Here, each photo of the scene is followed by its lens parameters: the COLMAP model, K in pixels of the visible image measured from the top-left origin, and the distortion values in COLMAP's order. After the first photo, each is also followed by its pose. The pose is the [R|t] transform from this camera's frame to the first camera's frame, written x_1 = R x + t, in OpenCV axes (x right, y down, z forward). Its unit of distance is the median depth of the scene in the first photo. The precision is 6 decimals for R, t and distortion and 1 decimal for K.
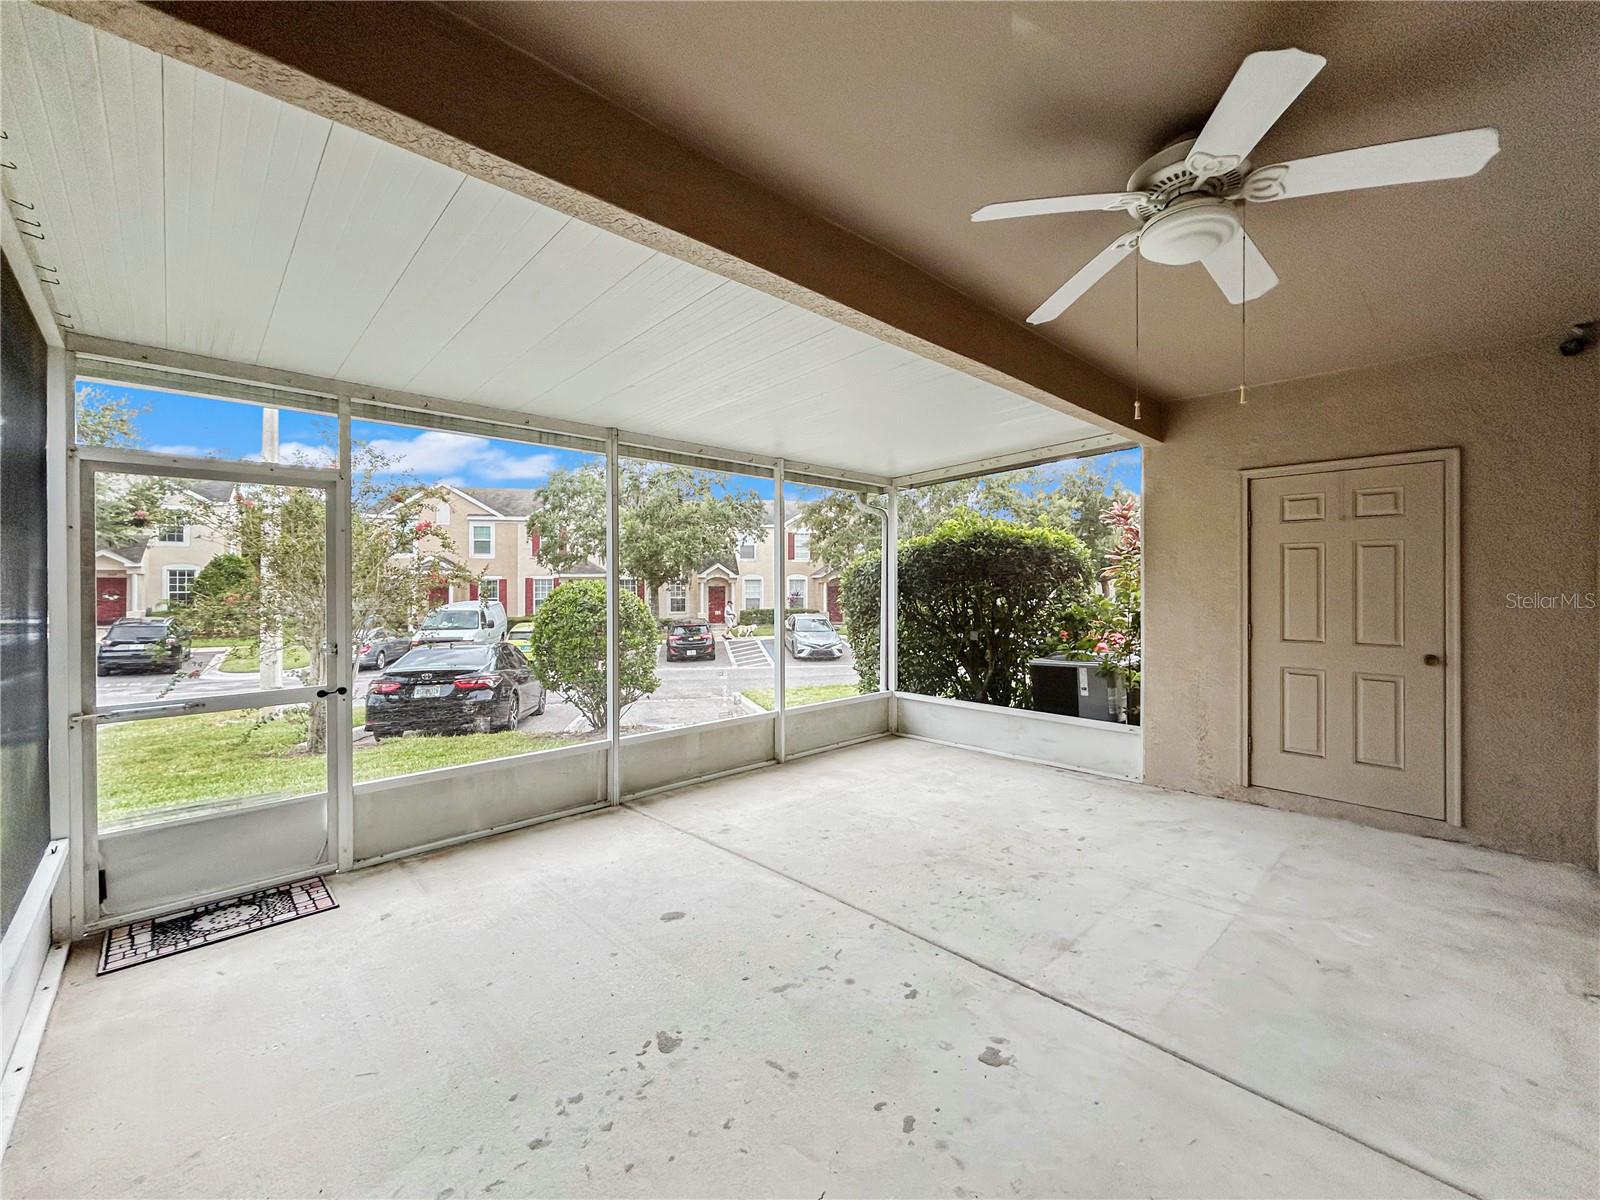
lens RADIAL K [[654.9, 0, 798.2], [0, 654.9, 586.5], [0, 0, 1]] dist [0.000530, 0.001070]
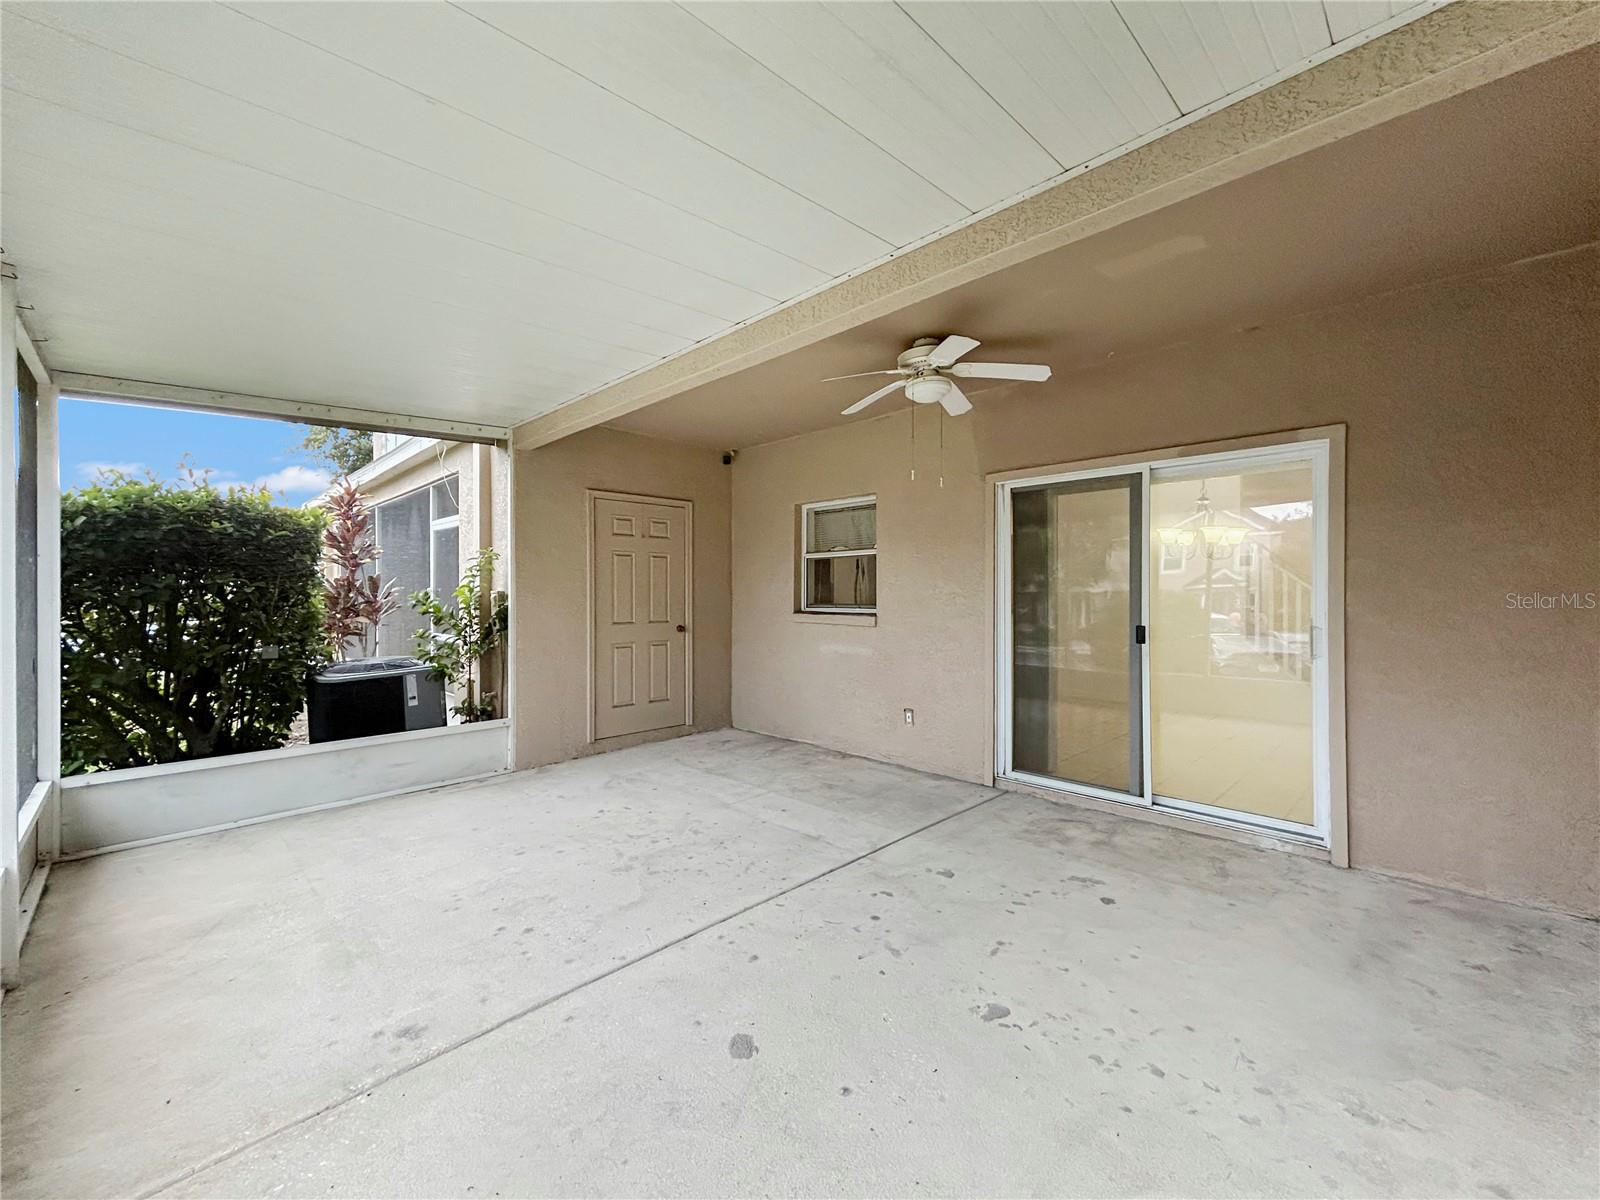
lens RADIAL K [[648.7, 0, 800.9], [0, 648.7, 589.2], [0, 0, 1]] dist [0.000086, -0.000794]
pose [[-0.014497, 0.006340, 0.999875, -0.725155], [0.004338, 0.999971, -0.006277, 0.028043], [-0.999886, 0.004246, -0.014524, 0.792176]]
